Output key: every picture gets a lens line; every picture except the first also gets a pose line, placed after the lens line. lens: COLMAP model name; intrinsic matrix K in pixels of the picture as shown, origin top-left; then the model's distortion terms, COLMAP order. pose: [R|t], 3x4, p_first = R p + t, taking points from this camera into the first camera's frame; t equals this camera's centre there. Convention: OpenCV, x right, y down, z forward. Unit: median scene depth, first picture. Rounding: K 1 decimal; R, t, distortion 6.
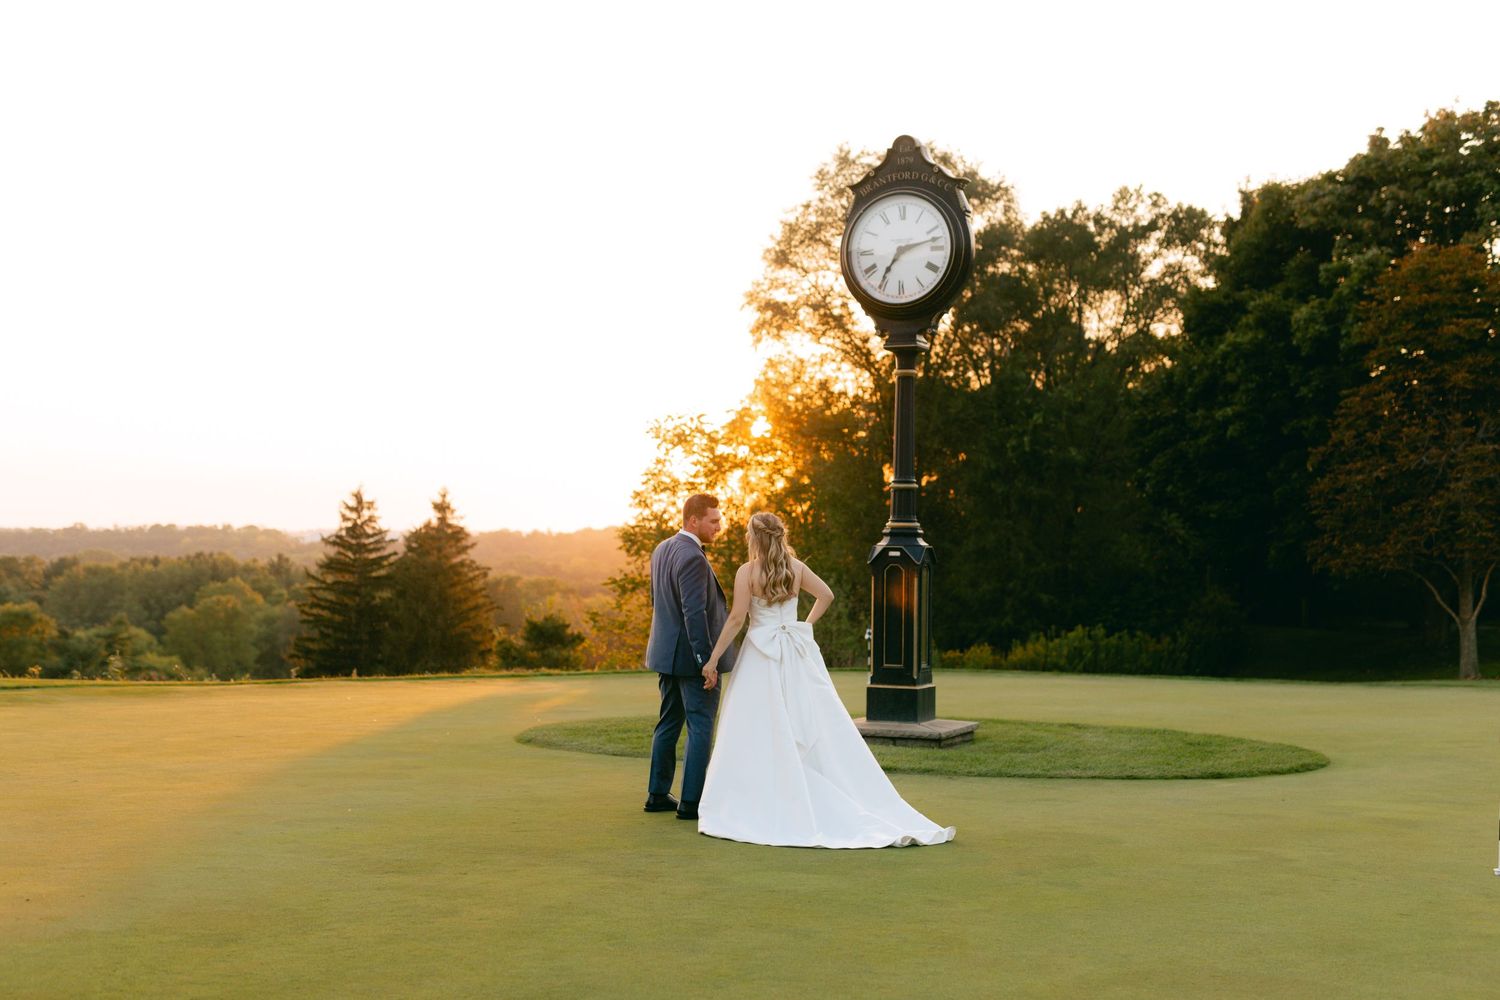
lens RADIAL K [[2178.3, 0, 757.7], [0, 2178.3, 497.6], [0, 0, 1]] dist [-0.008697, 0.000000]
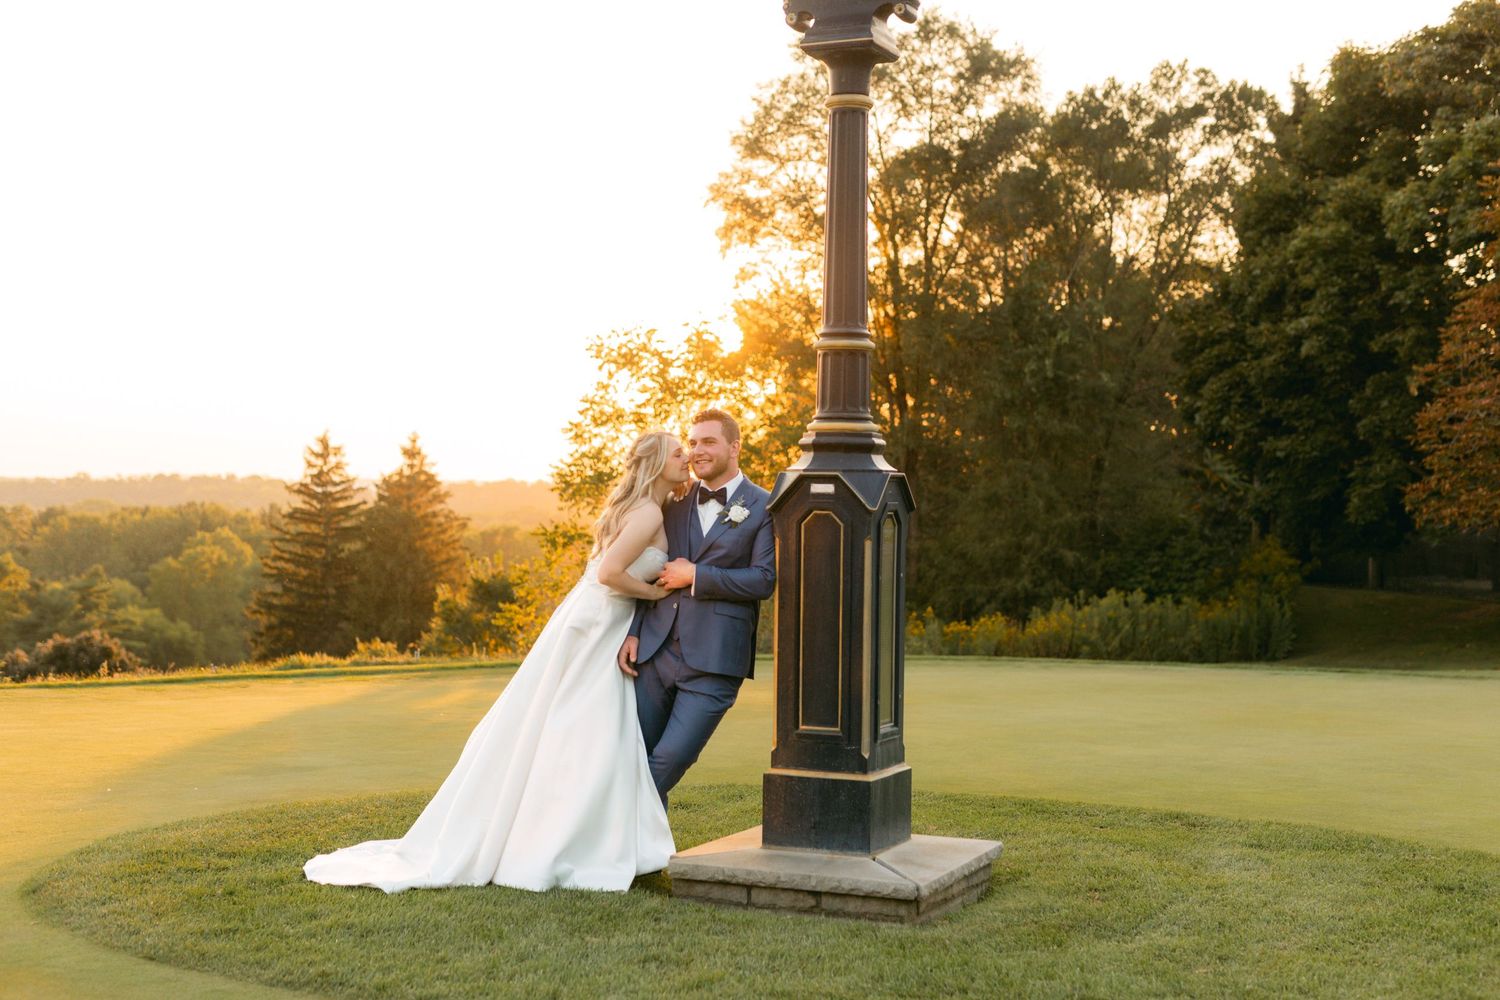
lens RADIAL K [[2178.3, 0, 750.8], [0, 2178.3, 488.8], [0, 0, 1]] dist [-0.008697, 0.000000]
pose [[0.999977, 0.000888, -0.006713, 0.016014], [-0.000763, 0.999824, 0.018731, 0.005510], [0.006729, -0.018725, 0.999802, 0.169705]]
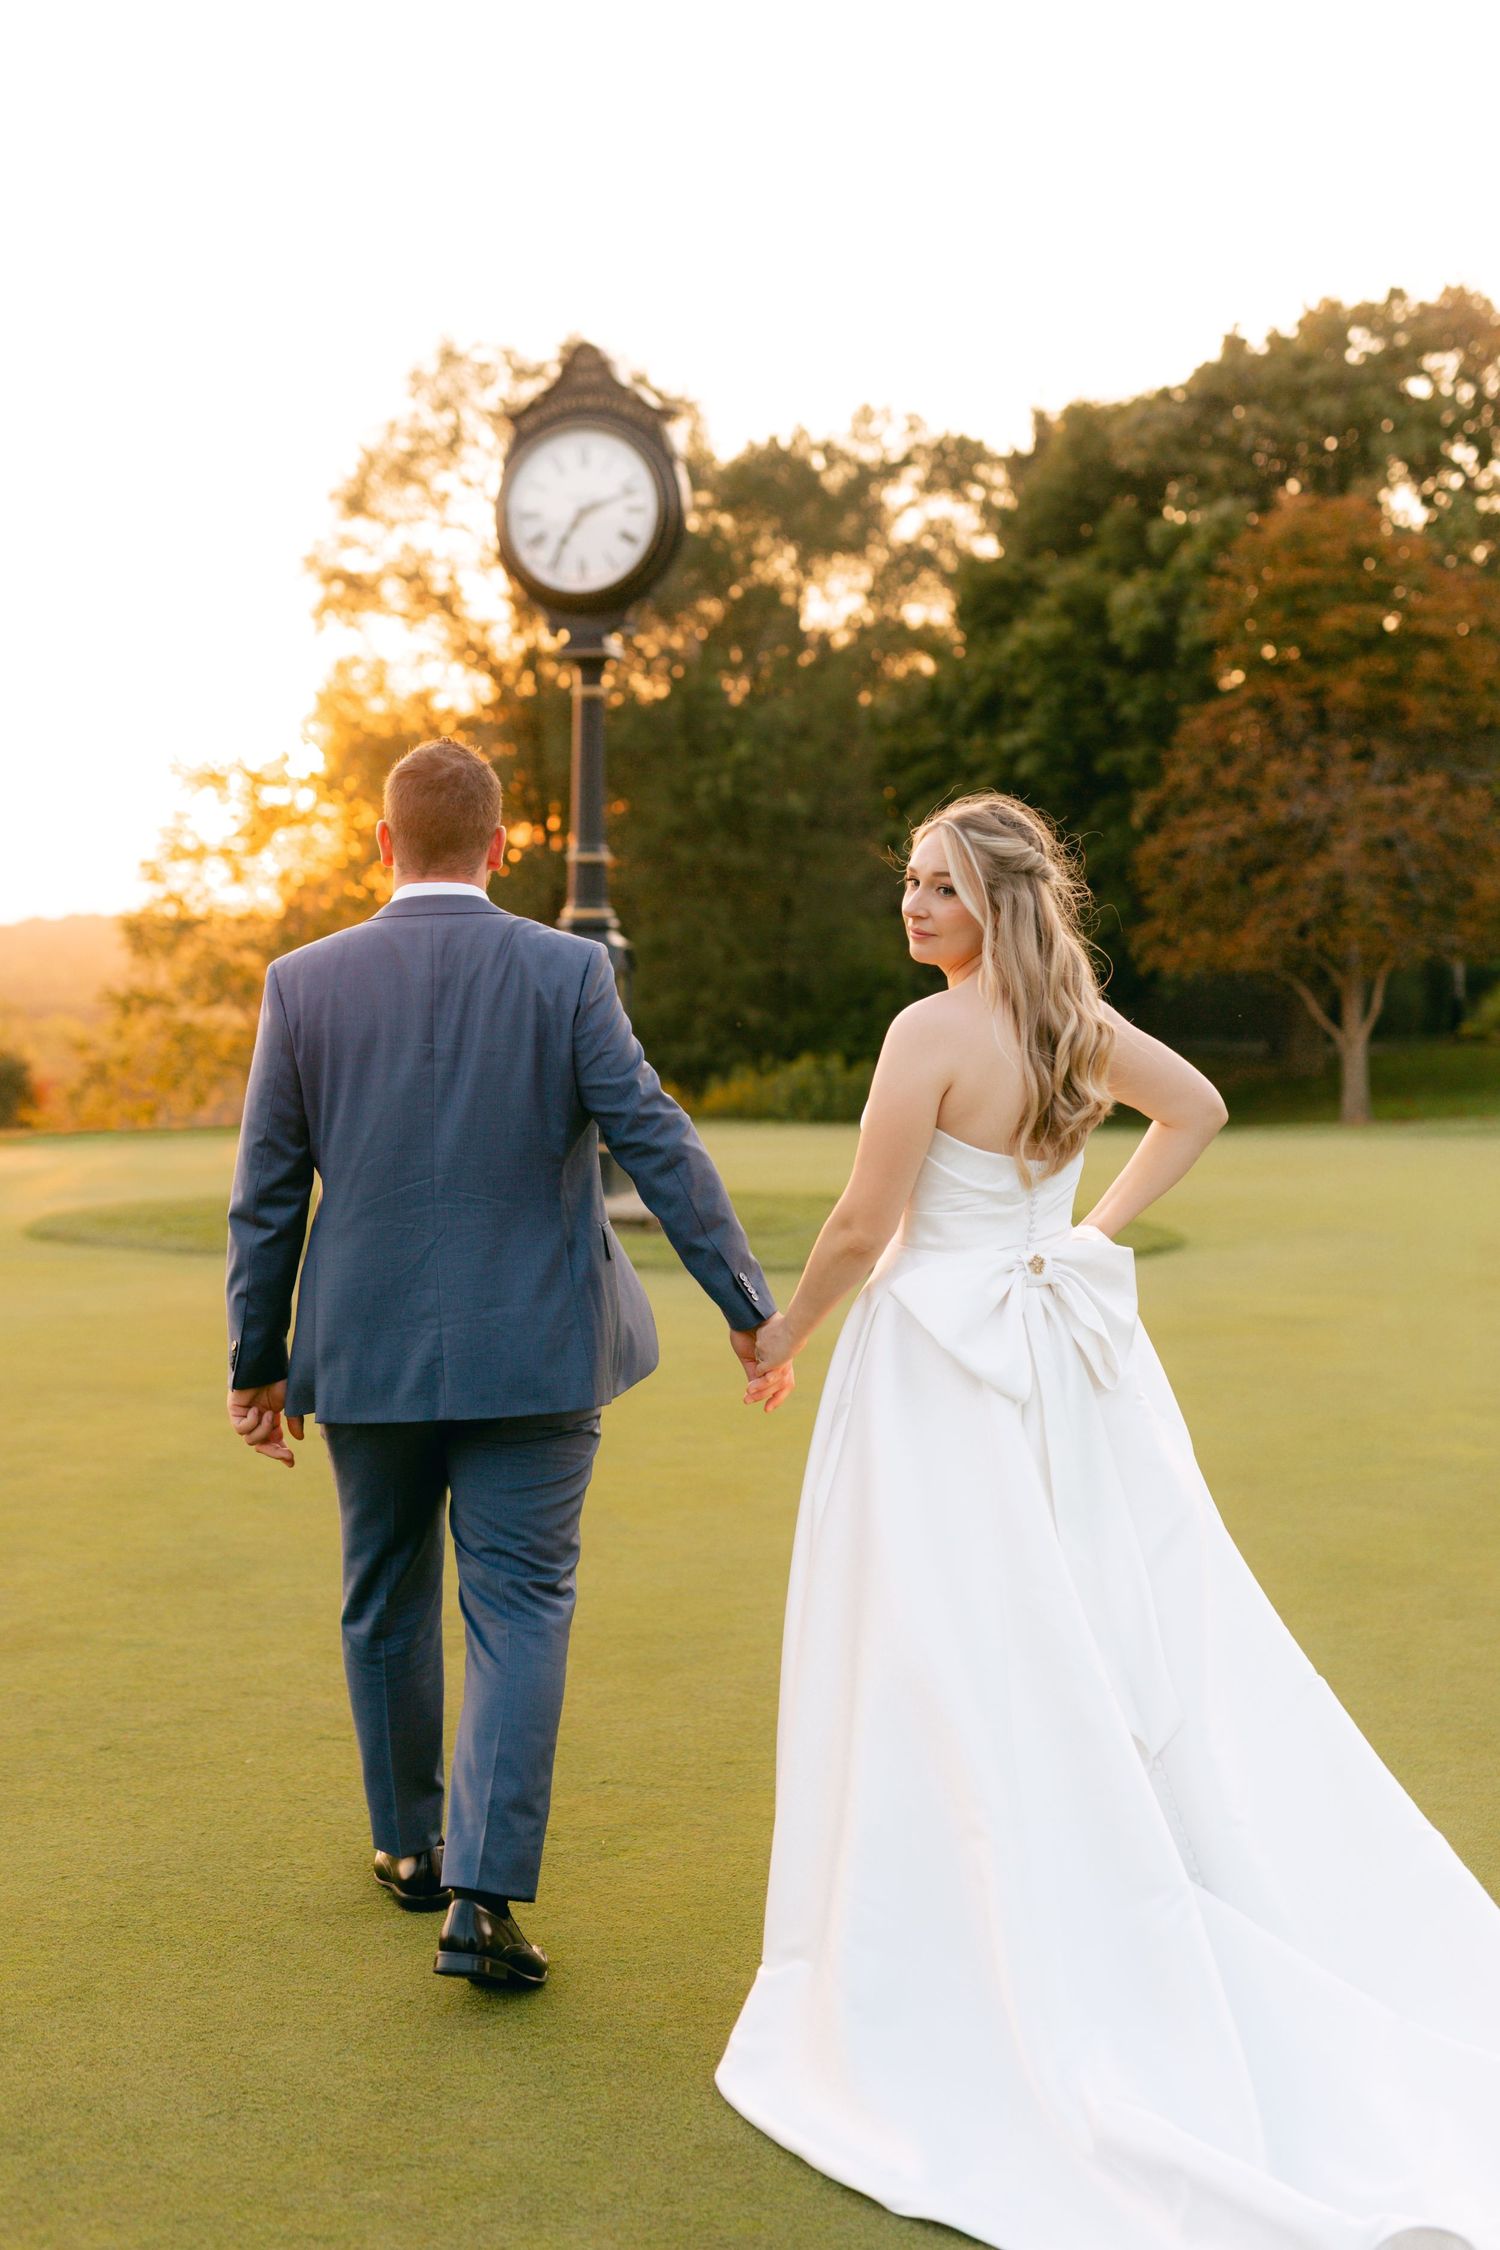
lens RADIAL K [[3267.5, 0, 764.9], [0, 3267.5, 1169.1], [0, 0, 1]] dist [-0.008697, 0.000000]
pose [[0.990035, -0.017987, 0.139667, -0.008125], [0.004897, 0.995607, 0.093502, -0.001169], [-0.140735, -0.091886, 0.985774, -0.013473]]
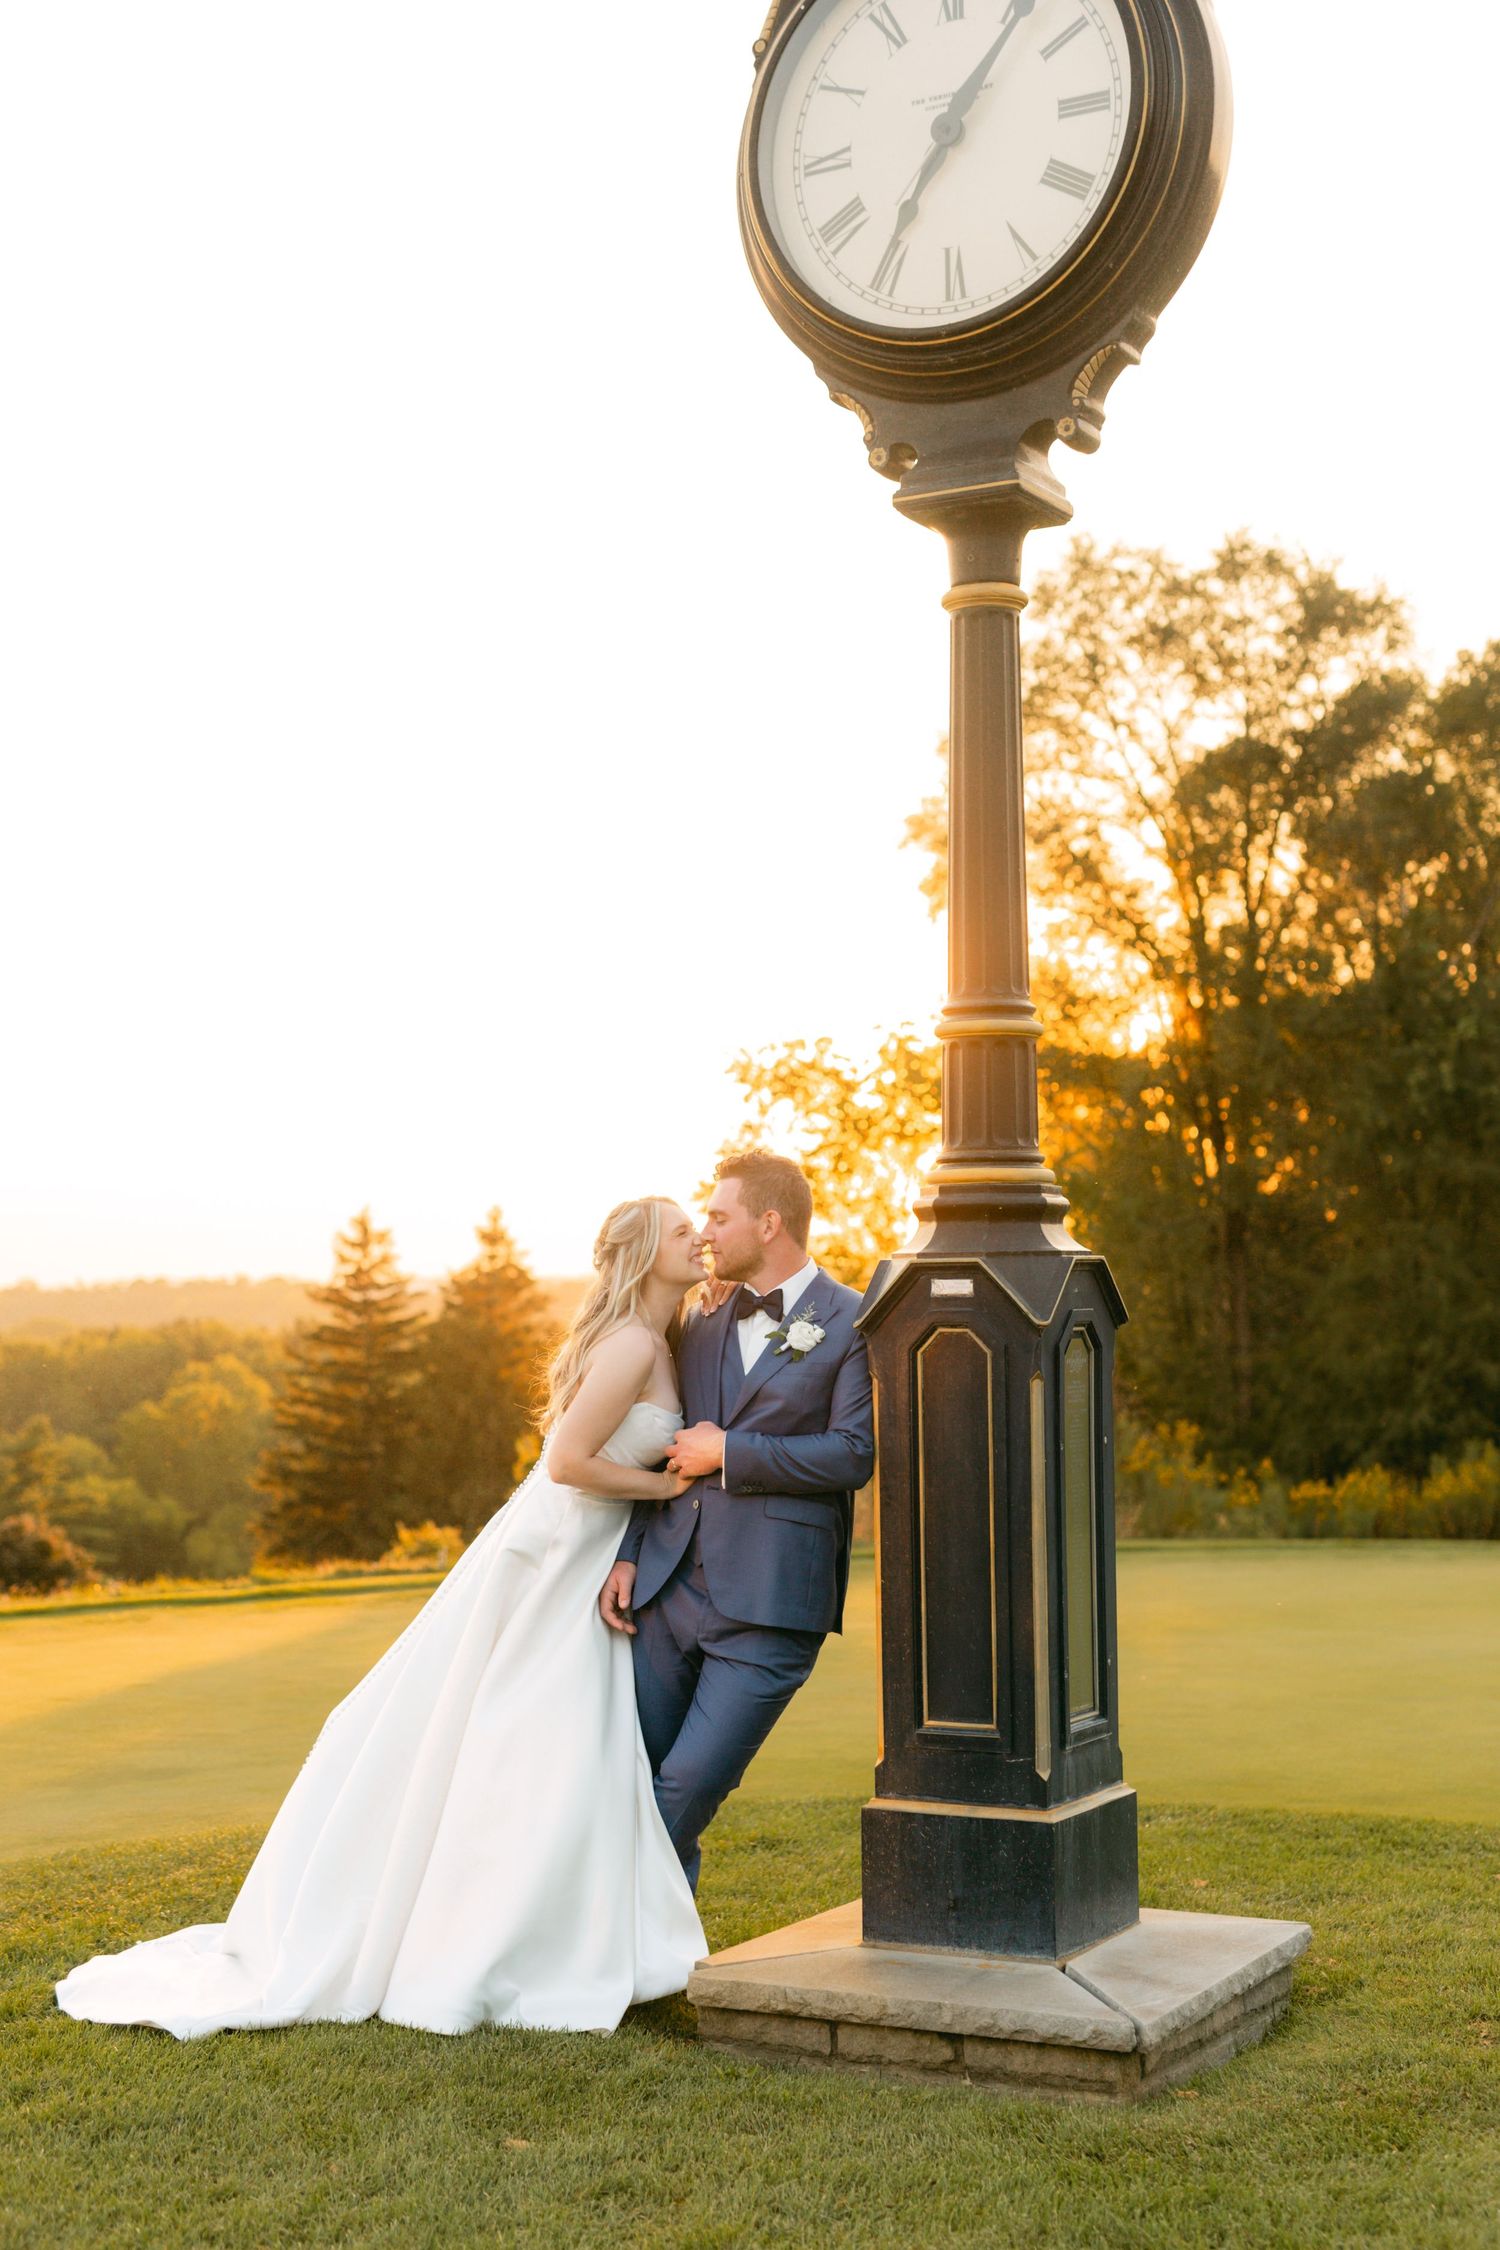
lens RADIAL K [[3267.5, 0, 728.6], [0, 3267.5, 1089.8], [0, 0, 1]] dist [-0.008697, 0.000000]
pose [[0.995256, -0.031250, -0.092133, 0.023005], [0.027580, 0.998785, -0.040834, 0.005638], [0.093297, 0.038099, 0.994909, 0.194182]]
